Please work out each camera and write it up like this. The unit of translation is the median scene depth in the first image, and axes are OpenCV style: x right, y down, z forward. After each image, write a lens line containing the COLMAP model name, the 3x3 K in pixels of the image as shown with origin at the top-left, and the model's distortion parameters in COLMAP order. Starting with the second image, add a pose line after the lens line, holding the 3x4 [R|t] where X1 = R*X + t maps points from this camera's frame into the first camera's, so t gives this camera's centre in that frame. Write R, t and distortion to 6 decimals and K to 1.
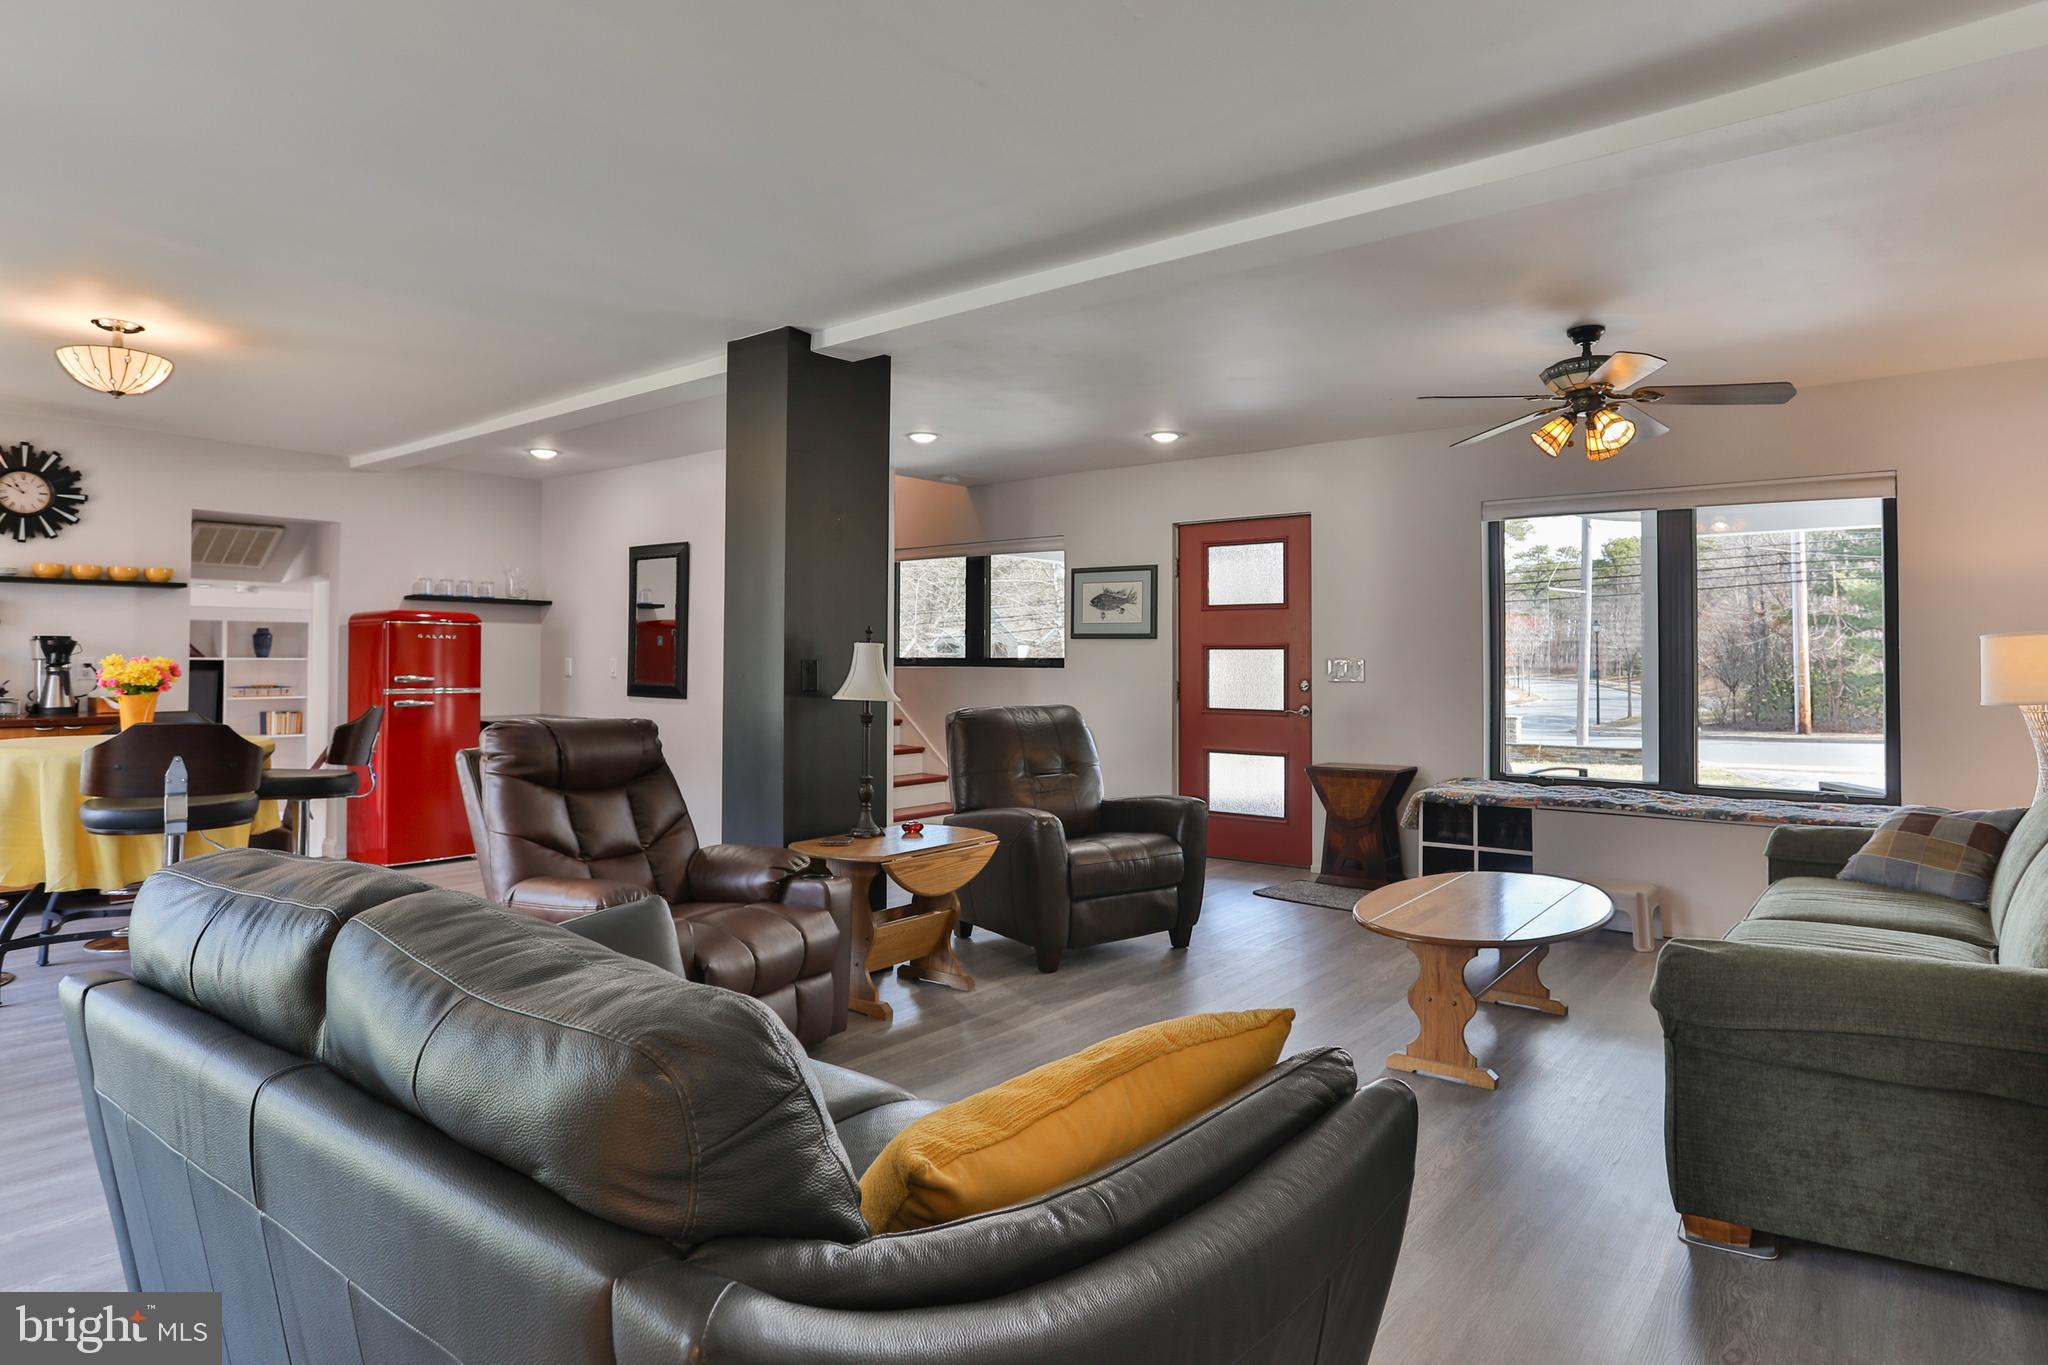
lens RADIAL K [[1115.2, 0, 1026.0], [0, 1115.2, 631.1], [0, 0, 1]] dist [-0.051226, 0.029135]
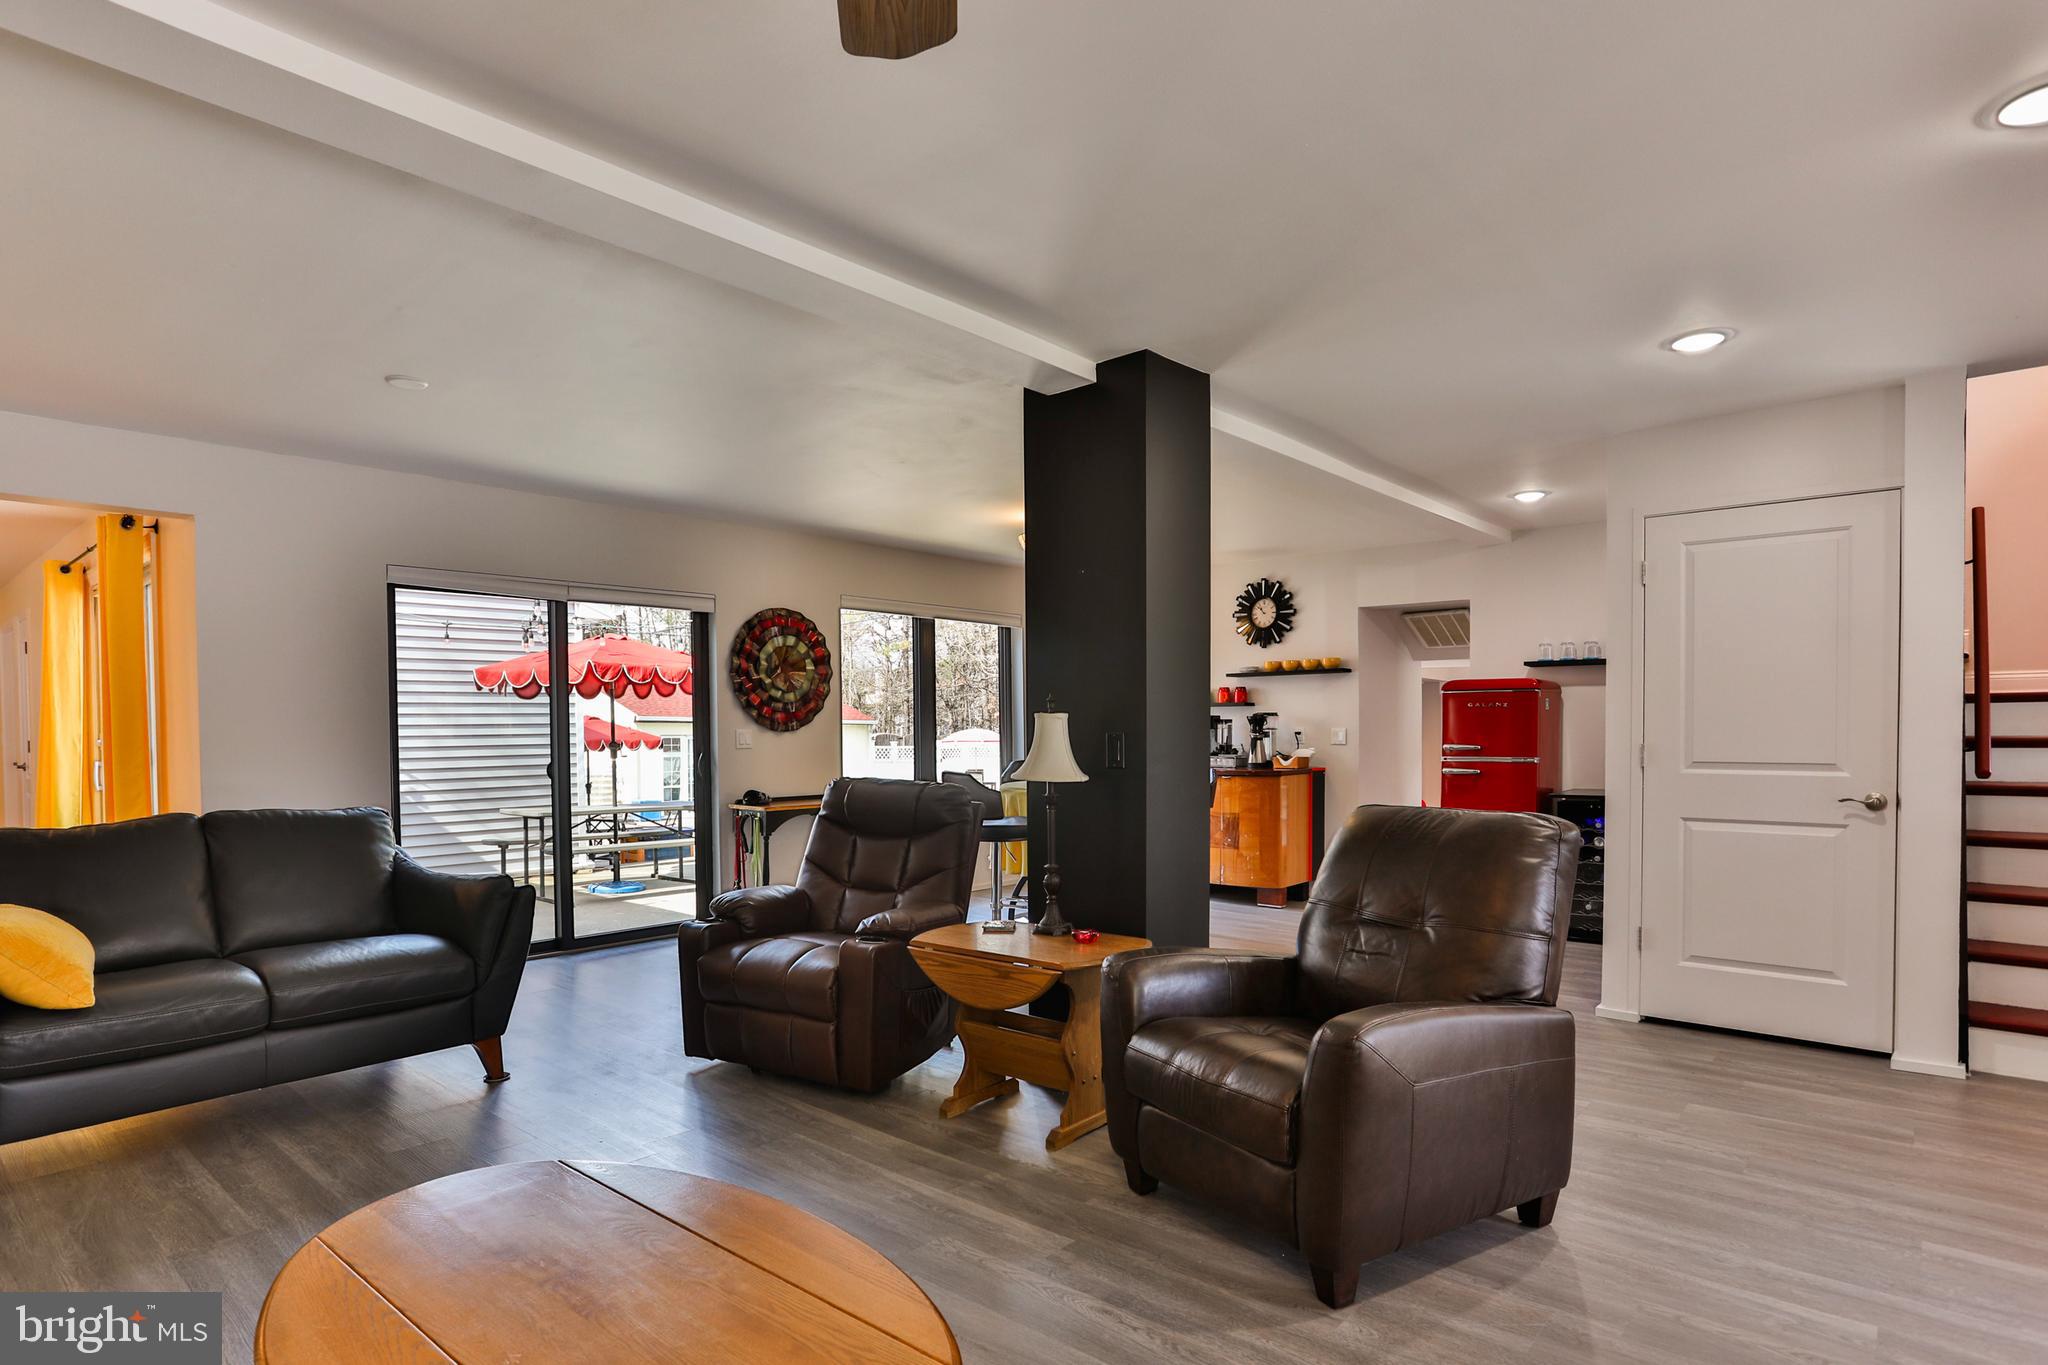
lens RADIAL K [[1058.2, 0, 1023.3], [0, 1058.2, 760.9], [0, 0, 1]] dist [-0.000462, 0.000024]
pose [[-0.027707, 0.032400, -0.999091, 0.483248], [0.033595, 0.998940, 0.031464, 0.012990], [0.999051, -0.032692, -0.028766, 0.695775]]
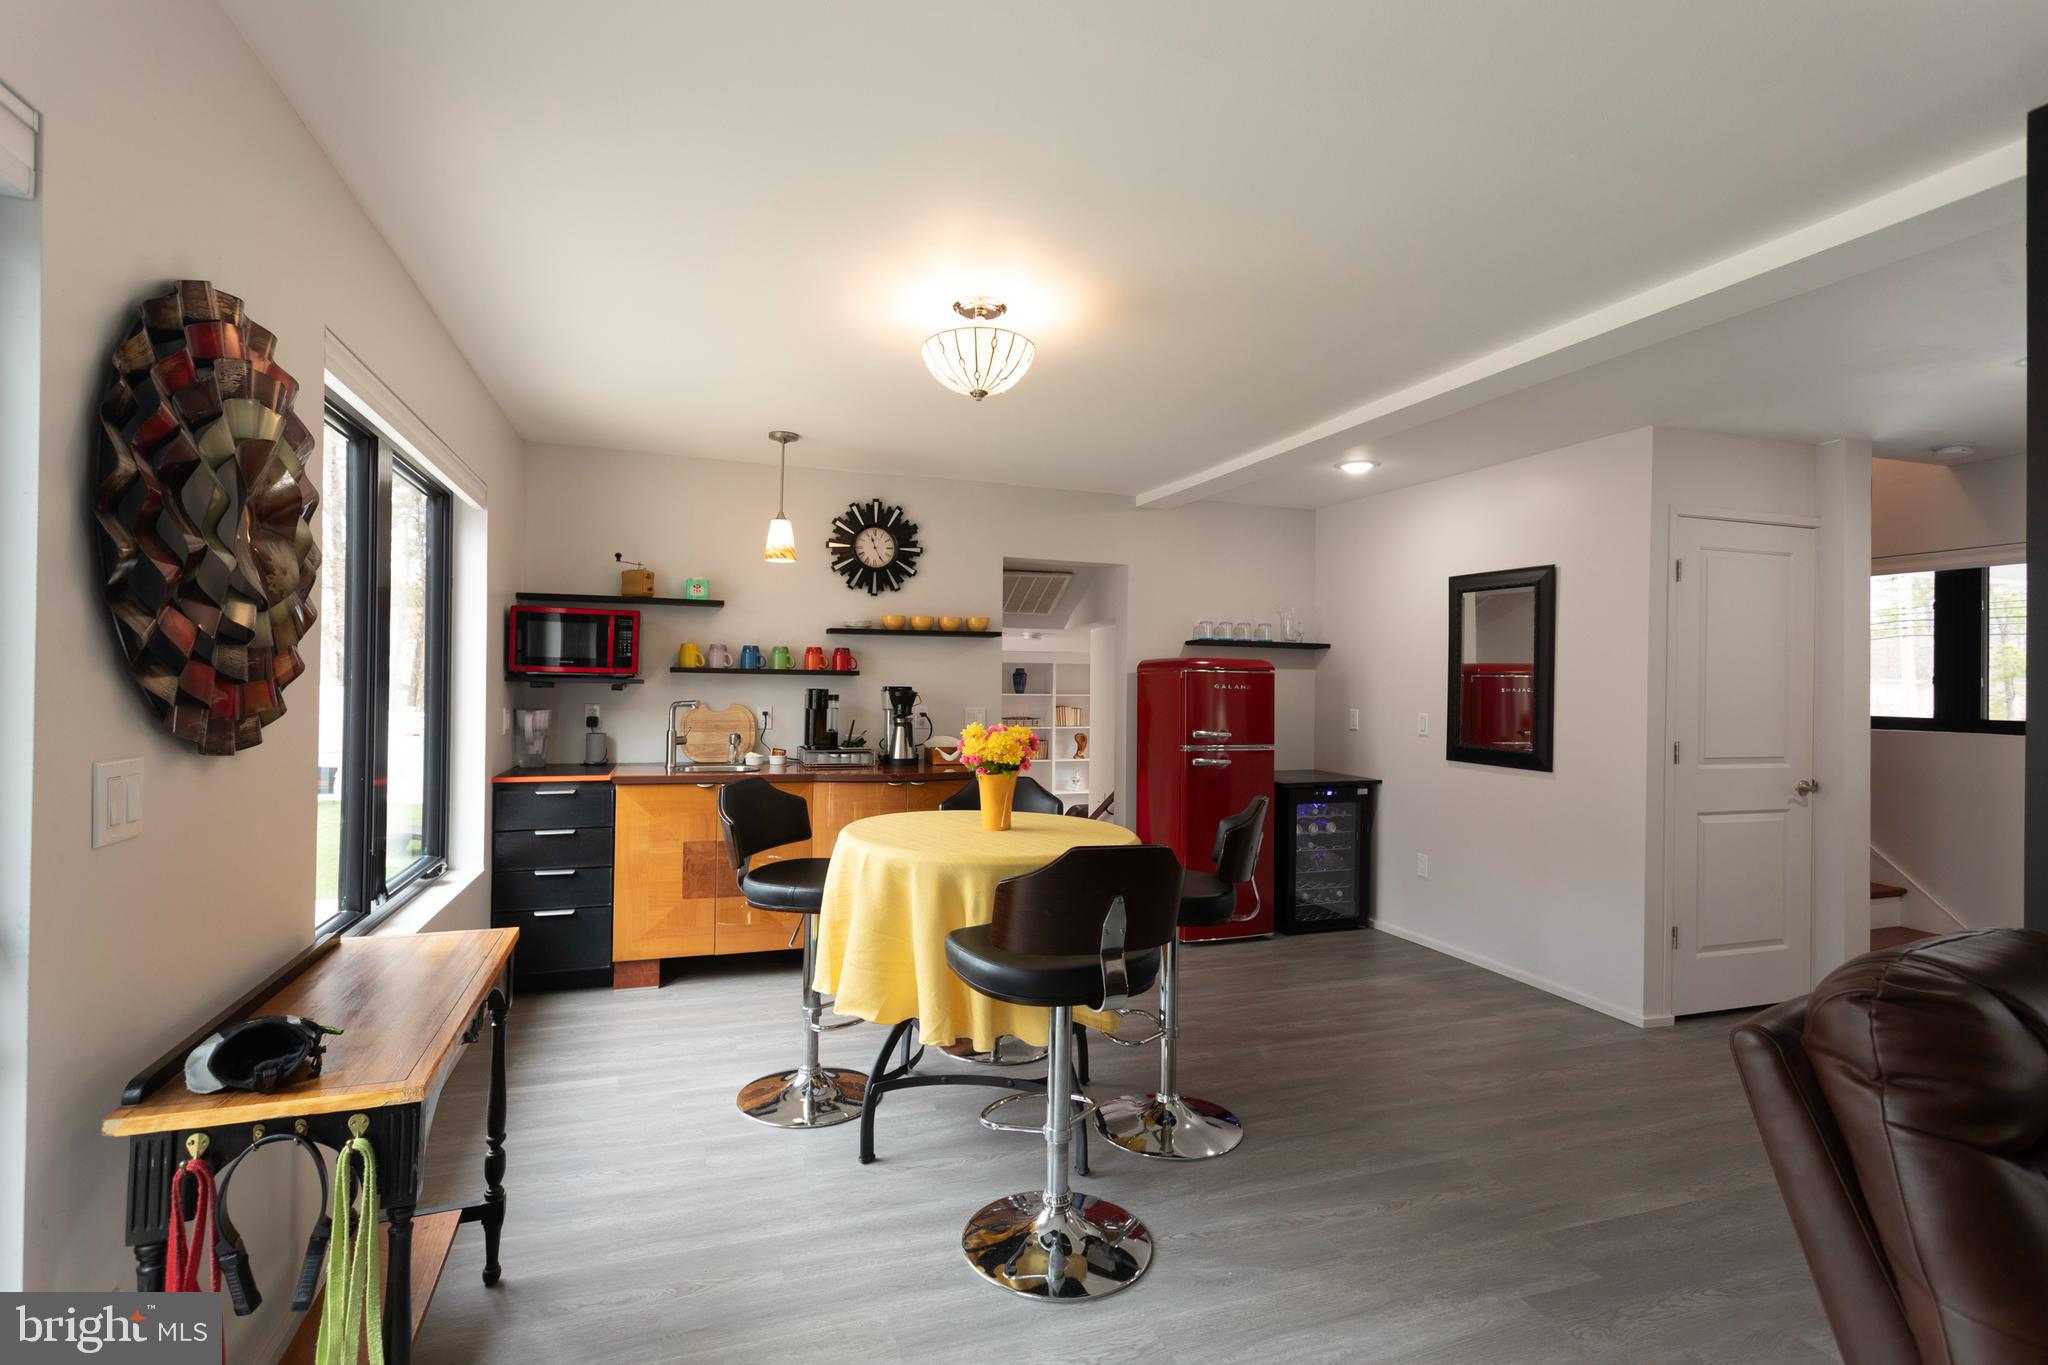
lens RADIAL K [[972.1, 0, 1024.0], [0, 972.1, 682.5], [0, 0, 1]] dist [0.000205, 0.000043]
pose [[0.839706, 0.008442, -0.542976, -0.290527], [0.002216, 0.999818, 0.018972, -0.015922], [0.543037, -0.017134, 0.839534, 0.290958]]
